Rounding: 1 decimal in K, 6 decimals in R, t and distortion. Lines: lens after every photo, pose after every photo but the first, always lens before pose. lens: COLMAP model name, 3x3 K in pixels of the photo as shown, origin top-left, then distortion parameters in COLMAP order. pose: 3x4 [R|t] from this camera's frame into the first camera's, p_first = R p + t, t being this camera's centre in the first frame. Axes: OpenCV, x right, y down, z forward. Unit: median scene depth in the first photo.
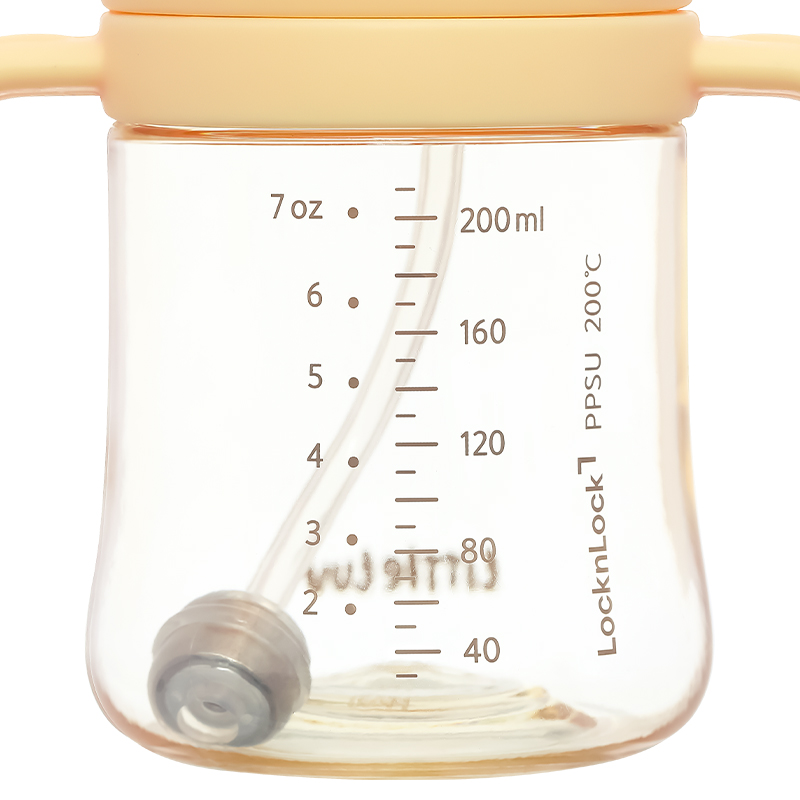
lens RADIAL K [[4393.7, 0, 400.0], [0, 4393.7, 400.4], [0, 0, 1]] dist [-0.168979, 0.000000]
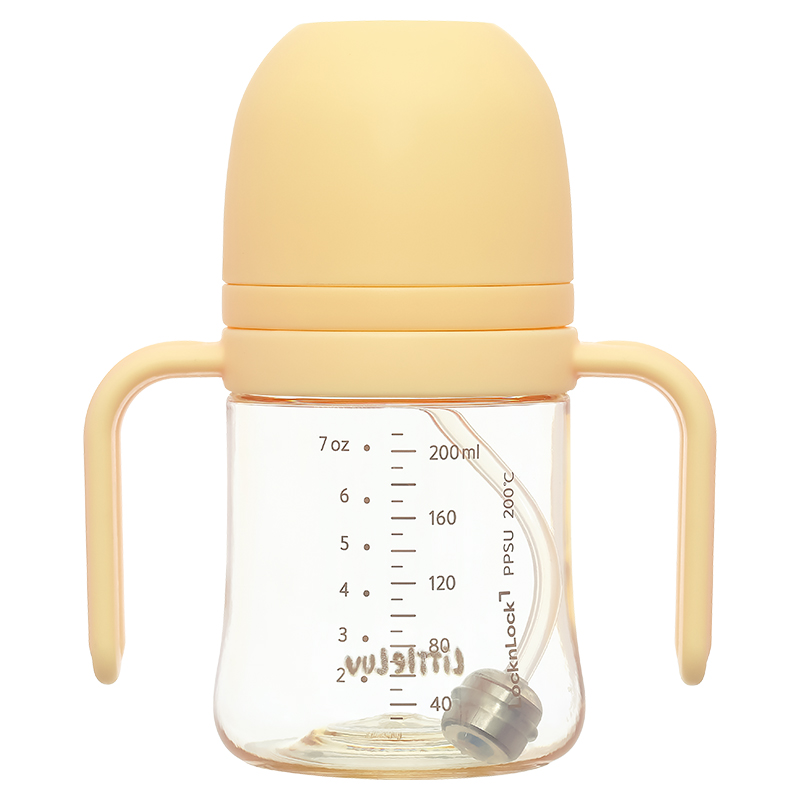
lens RADIAL K [[4393.7, 0, 400.0], [0, 4393.7, 399.9], [0, 0, 1]] dist [-0.168979, 0.000000]
pose [[0.998729, 0.003625, -0.050268, 0.087359], [-0.005511, 0.999284, -0.037429, 0.002654], [0.050096, 0.037658, 0.998034, -0.703682]]
